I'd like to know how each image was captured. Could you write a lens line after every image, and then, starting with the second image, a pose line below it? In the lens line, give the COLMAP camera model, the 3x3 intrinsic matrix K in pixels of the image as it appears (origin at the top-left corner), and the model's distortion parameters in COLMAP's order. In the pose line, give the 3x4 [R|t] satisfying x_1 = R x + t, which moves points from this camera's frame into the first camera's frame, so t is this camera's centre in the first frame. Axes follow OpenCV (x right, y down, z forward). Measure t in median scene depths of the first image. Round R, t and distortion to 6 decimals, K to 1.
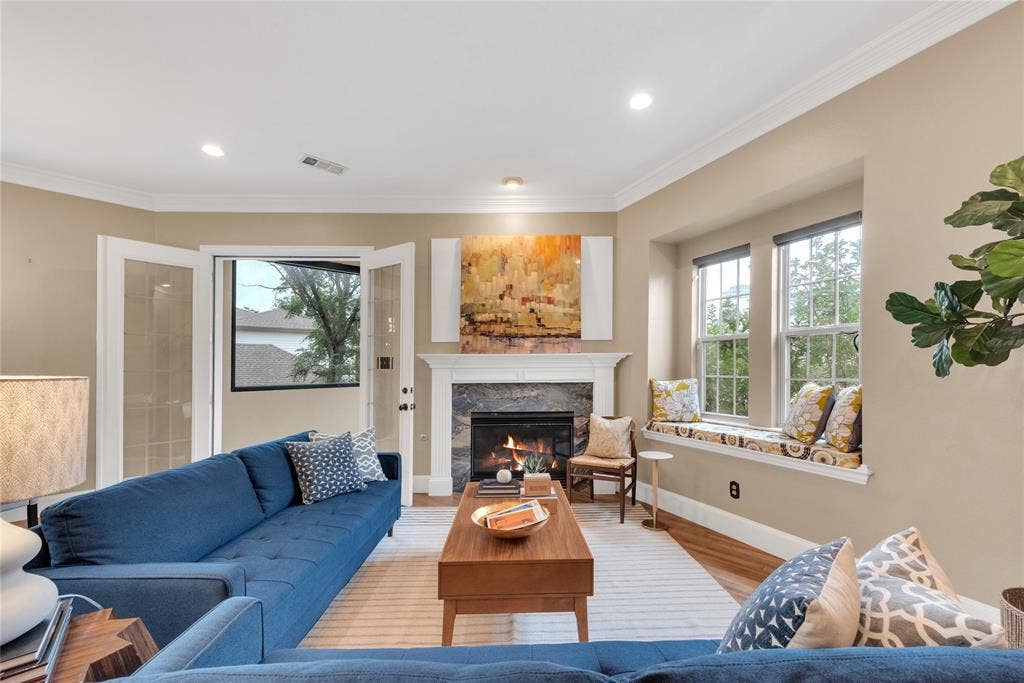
lens RADIAL K [[394.3, 0, 520.4], [0, 394.3, 366.7], [0, 0, 1]] dist [0.009186, -0.000283]
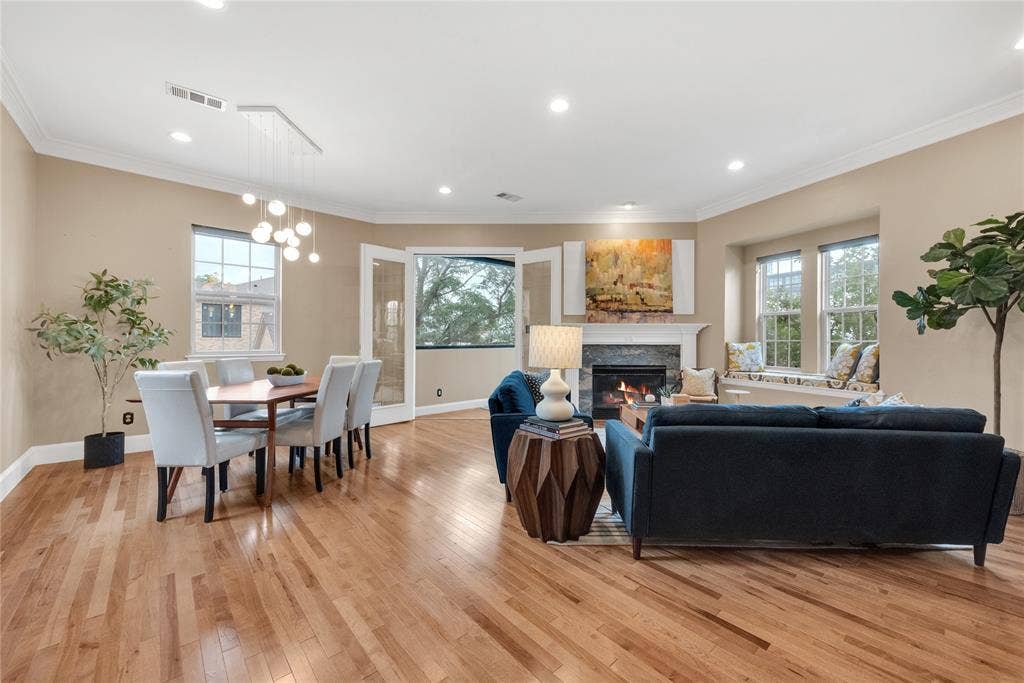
lens RADIAL K [[394.3, 0, 516.4], [0, 394.3, 334.5], [0, 0, 1]] dist [0.009186, -0.000283]
pose [[0.999454, 0.008864, -0.031826, -0.364669], [-0.009291, 0.999868, -0.013298, 0.028623], [0.031704, 0.013586, 0.999405, -0.427987]]
